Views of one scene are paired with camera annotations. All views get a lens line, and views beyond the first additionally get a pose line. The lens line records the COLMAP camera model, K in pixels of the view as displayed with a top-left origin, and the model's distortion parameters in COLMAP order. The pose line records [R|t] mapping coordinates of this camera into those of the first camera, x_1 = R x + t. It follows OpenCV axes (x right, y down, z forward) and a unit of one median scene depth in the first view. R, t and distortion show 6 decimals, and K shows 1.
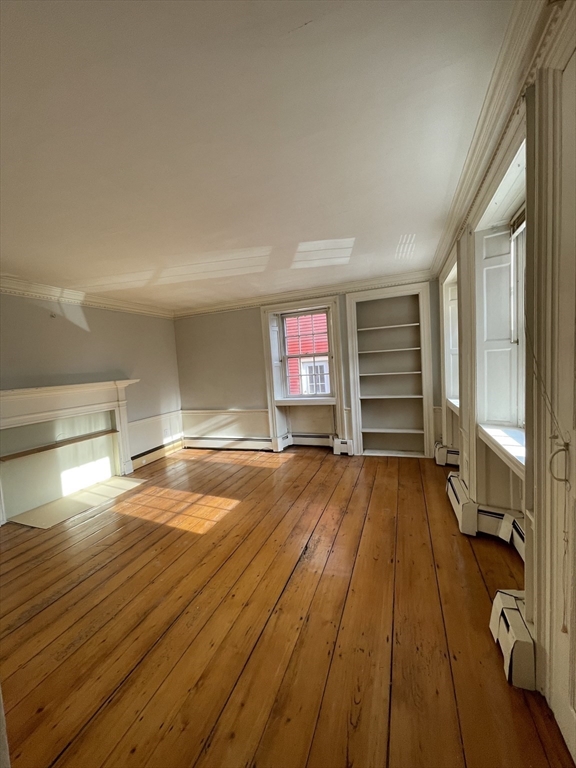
lens RADIAL K [[307.9, 0, 285.8], [0, 307.9, 384.2], [0, 0, 1]] dist [0.000013, -0.000806]
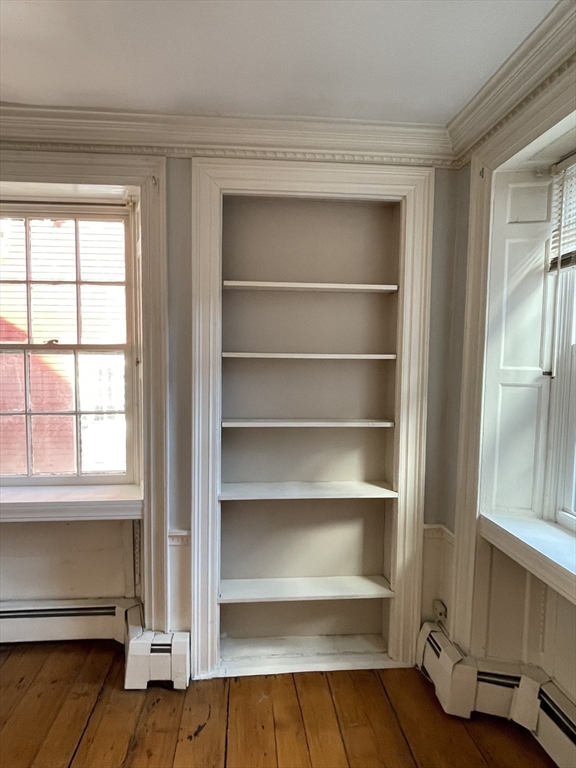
lens RADIAL K [[447.2, 0, 287.2], [0, 447.2, 382.1], [0, 0, 1]] dist [0.005363, 0.001801]
pose [[0.901883, 0.047655, 0.429343, 0.099344], [-0.039576, 0.998832, -0.027734, -0.063953], [-0.430164, 0.008021, 0.902715, 0.551419]]
